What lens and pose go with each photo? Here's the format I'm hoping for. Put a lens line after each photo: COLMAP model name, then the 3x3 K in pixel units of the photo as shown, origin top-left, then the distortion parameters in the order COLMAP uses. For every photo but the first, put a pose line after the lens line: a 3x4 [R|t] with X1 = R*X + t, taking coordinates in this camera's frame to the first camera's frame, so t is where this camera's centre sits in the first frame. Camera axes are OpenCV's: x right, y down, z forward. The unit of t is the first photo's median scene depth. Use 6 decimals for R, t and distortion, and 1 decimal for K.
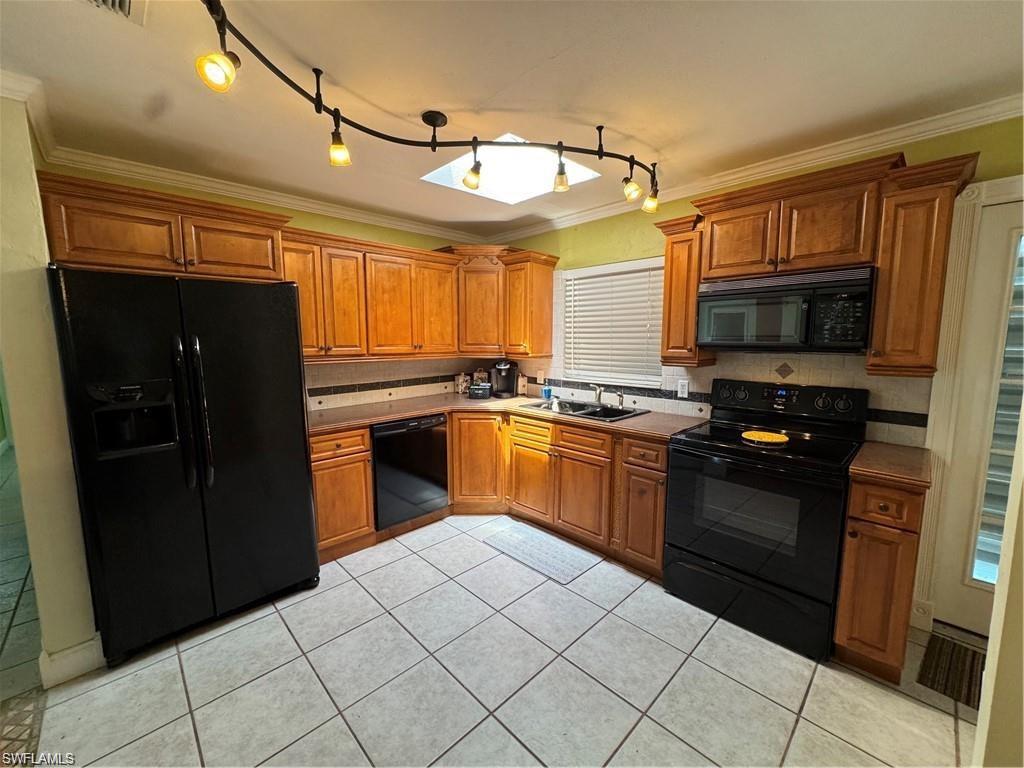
lens RADIAL K [[411.7, 0, 512.7], [0, 411.7, 385.0], [0, 0, 1]] dist [-0.004594, 0.001014]
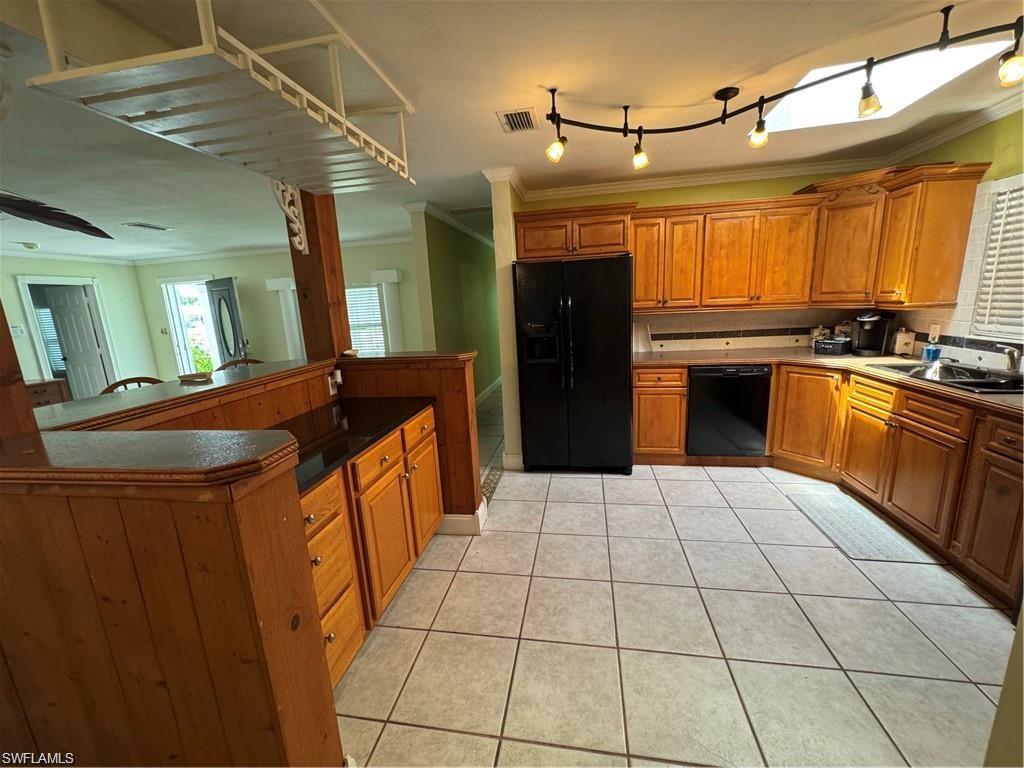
lens RADIAL K [[411.7, 0, 511.2], [0, 411.7, 385.4], [0, 0, 1]] dist [-0.004594, 0.001014]
pose [[0.581665, 0.139770, -0.801331, 0.298153], [-0.049044, 0.989361, 0.136967, 0.013986], [0.811949, -0.040368, 0.582331, -0.107135]]
